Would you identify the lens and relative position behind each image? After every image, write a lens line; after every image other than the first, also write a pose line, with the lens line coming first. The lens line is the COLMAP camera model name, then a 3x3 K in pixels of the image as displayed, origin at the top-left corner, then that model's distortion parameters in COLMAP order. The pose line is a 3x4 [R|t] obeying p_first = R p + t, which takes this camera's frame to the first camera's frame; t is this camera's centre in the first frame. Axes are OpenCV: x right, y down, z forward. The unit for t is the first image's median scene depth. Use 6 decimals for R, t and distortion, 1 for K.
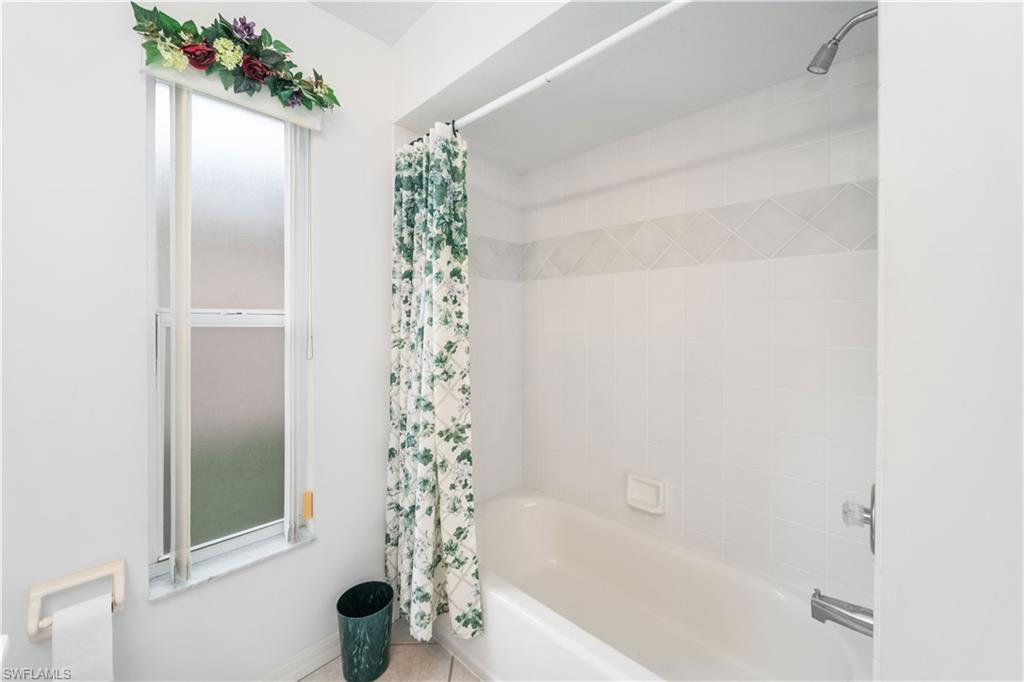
lens RADIAL K [[395.6, 0, 511.2], [0, 395.6, 322.9], [0, 0, 1]] dist [0.000081, -0.000062]
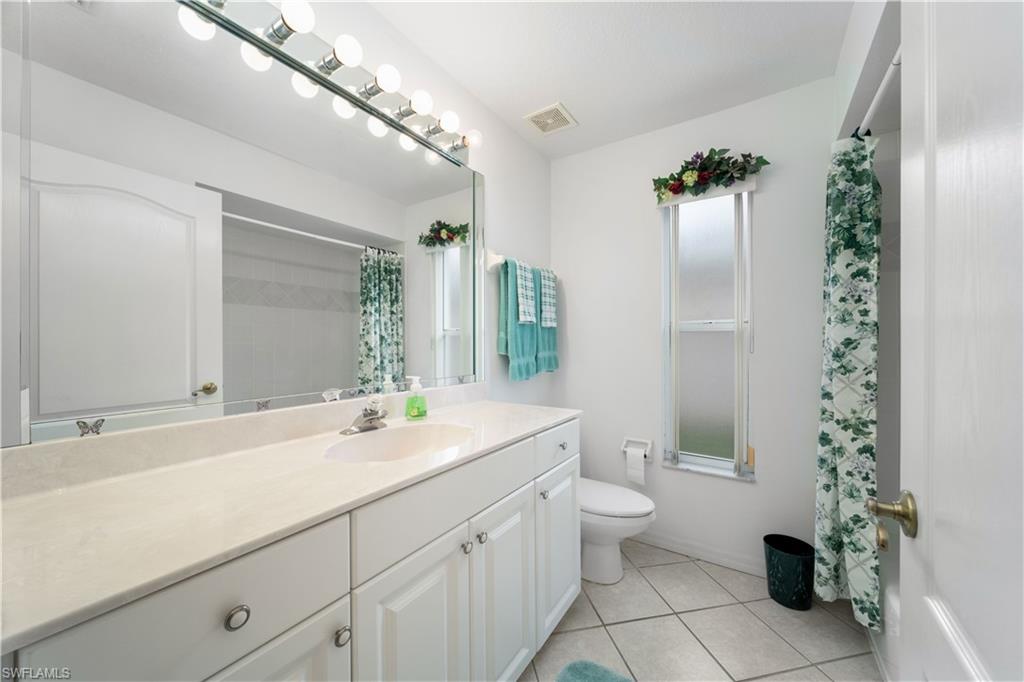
lens RADIAL K [[360.7, 0, 500.8], [0, 360.7, 341.6], [0, 0, 1]] dist [-0.001201, -0.000134]
pose [[0.142652, -0.000300, -0.989773, 0.677569], [-0.001738, 0.999998, -0.000553, 0.057860], [0.989771, 0.001800, 0.142651, -0.074443]]
